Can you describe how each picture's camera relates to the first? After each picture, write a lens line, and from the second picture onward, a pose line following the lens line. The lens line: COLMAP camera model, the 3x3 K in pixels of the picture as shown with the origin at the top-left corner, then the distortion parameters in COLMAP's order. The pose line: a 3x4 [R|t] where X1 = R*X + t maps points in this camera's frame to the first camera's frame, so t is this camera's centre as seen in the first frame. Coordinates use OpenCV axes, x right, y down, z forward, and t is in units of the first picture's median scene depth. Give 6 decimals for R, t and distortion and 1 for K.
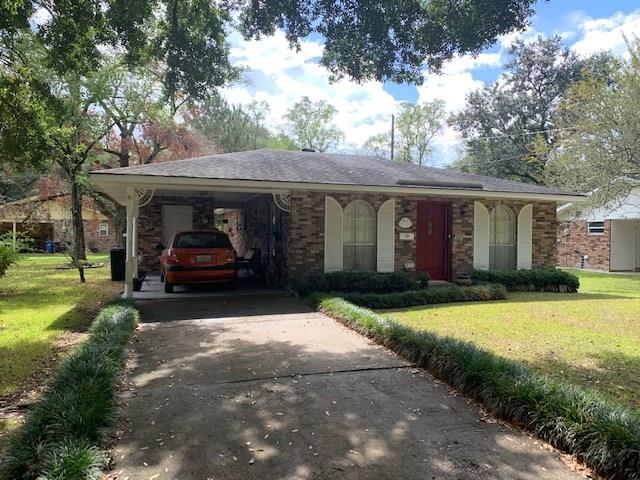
lens RADIAL K [[517.9, 0, 331.5], [0, 517.9, 235.5], [0, 0, 1]] dist [0.011631, 0.002492]
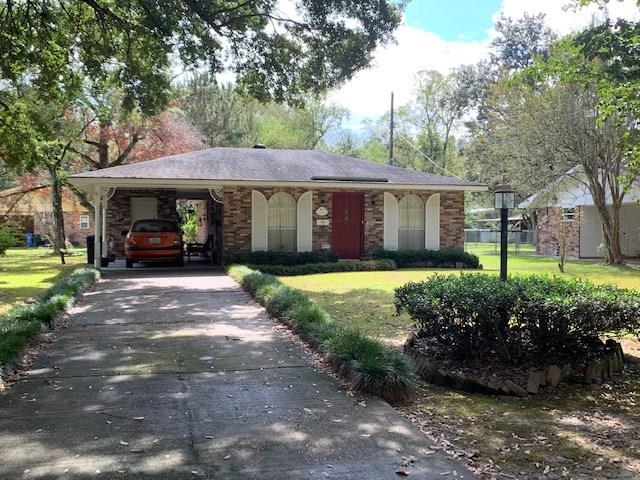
lens RADIAL K [[661.3, 0, 311.9], [0, 661.3, 238.1], [0, 0, 1]] dist [0.119530, -0.346338]
pose [[0.995865, -0.006975, -0.090579, 0.254921], [0.008178, 0.999883, 0.012917, 0.018121], [0.090479, -0.013604, 0.995805, -0.531072]]
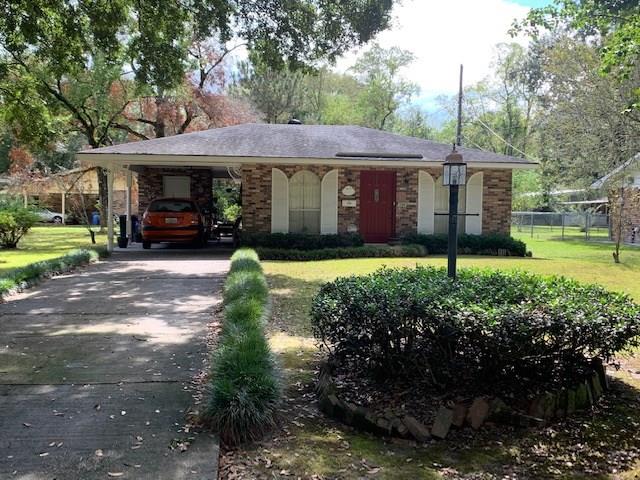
lens RADIAL K [[661.3, 0, 311.9], [0, 661.3, 238.1], [0, 0, 1]] dist [0.119530, -0.346338]
pose [[0.975753, 0.010593, -0.218617, 0.371816], [-0.001624, 0.999151, 0.041165, 0.018233], [0.218867, -0.039812, 0.974942, -0.400993]]
